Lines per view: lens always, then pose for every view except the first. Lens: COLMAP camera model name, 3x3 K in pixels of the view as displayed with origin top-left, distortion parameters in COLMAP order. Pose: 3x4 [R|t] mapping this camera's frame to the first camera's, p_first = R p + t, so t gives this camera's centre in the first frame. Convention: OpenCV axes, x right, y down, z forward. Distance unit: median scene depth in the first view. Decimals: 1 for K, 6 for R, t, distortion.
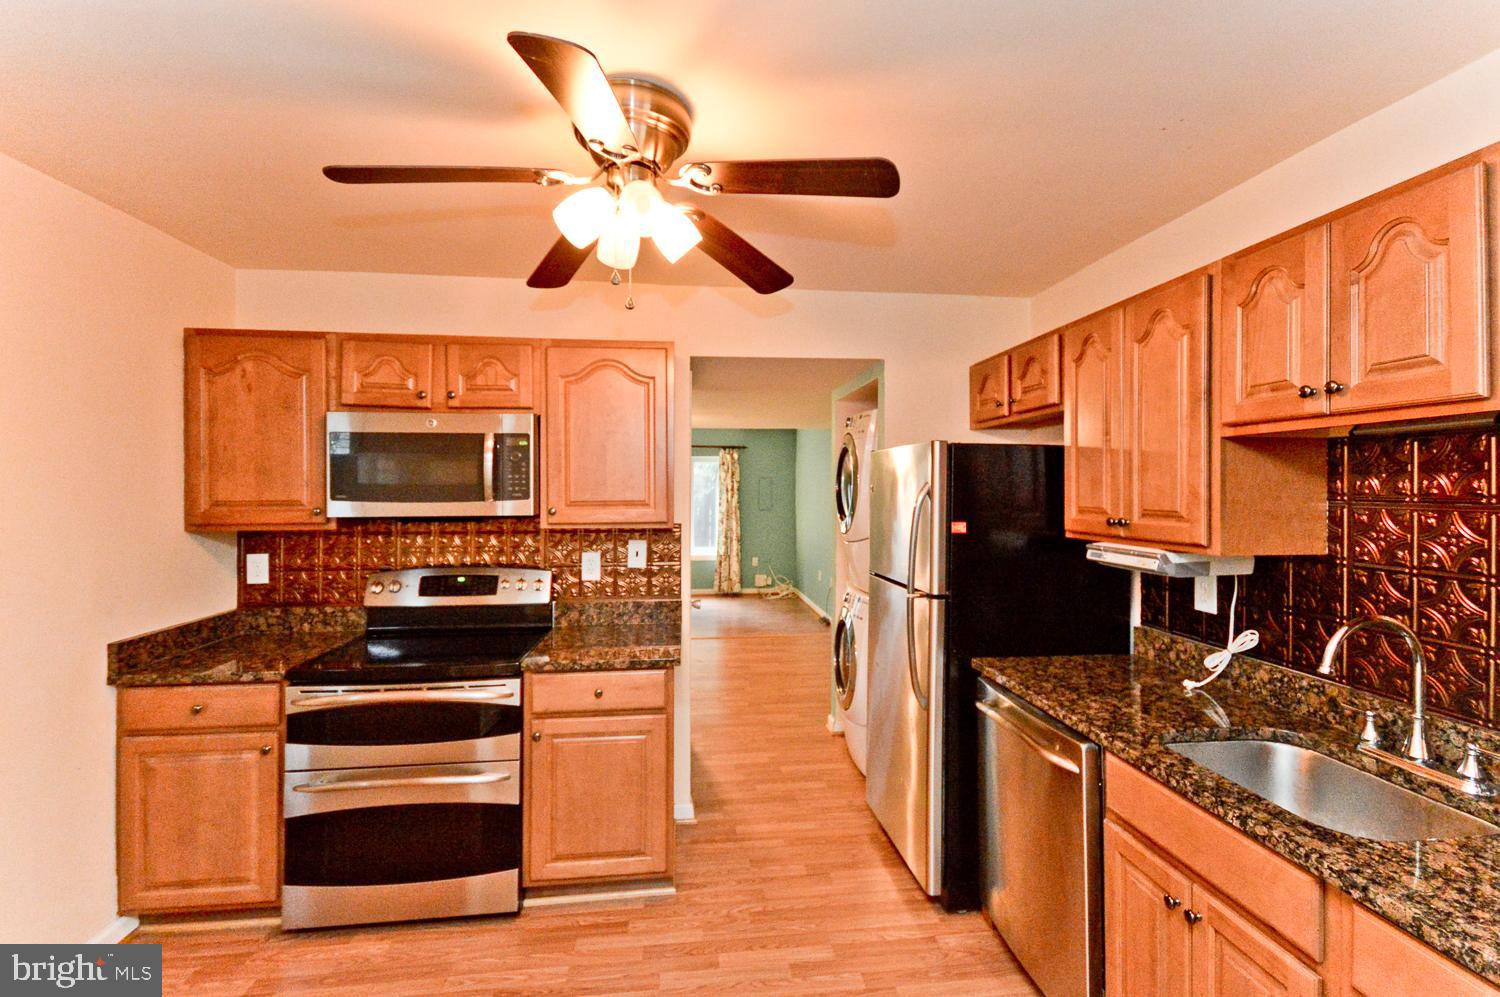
lens RADIAL K [[675.2, 0, 760.0], [0, 675.2, 479.1], [0, 0, 1]] dist [0.025465, -0.013500]
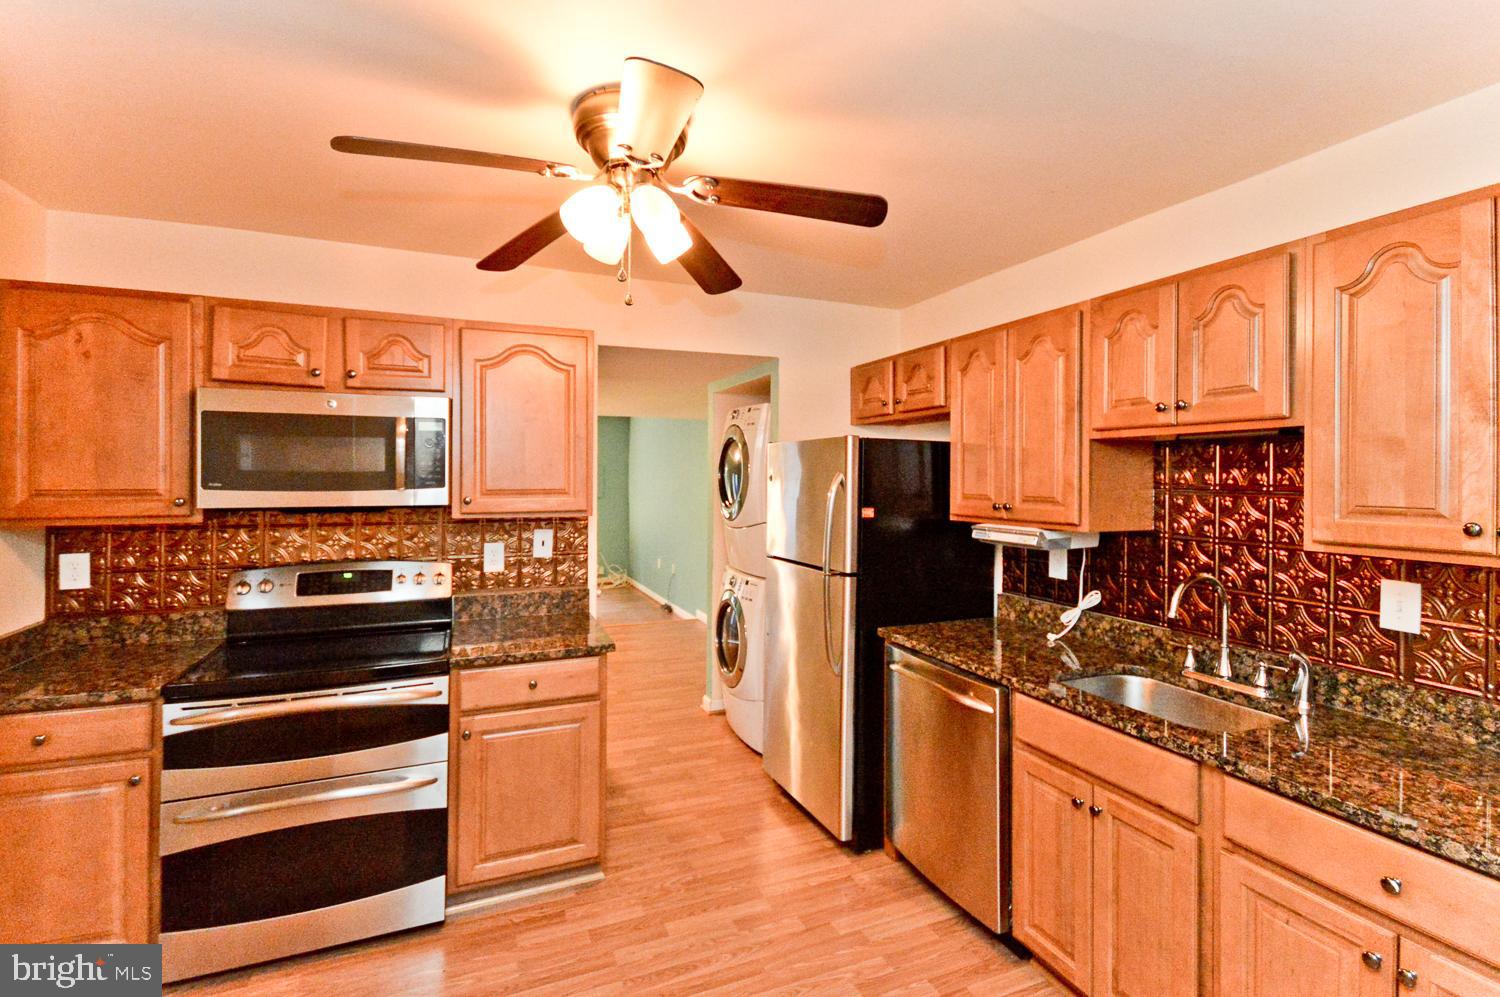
lens RADIAL K [[680.2, 0, 751.8], [0, 680.2, 466.2], [0, 0, 1]] dist [0.021109, -0.010007]
pose [[0.961601, 0.008498, 0.274321, -0.216948], [-0.008228, 0.999964, -0.002134, -0.002260], [-0.274330, -0.000205, 0.961636, -0.043203]]
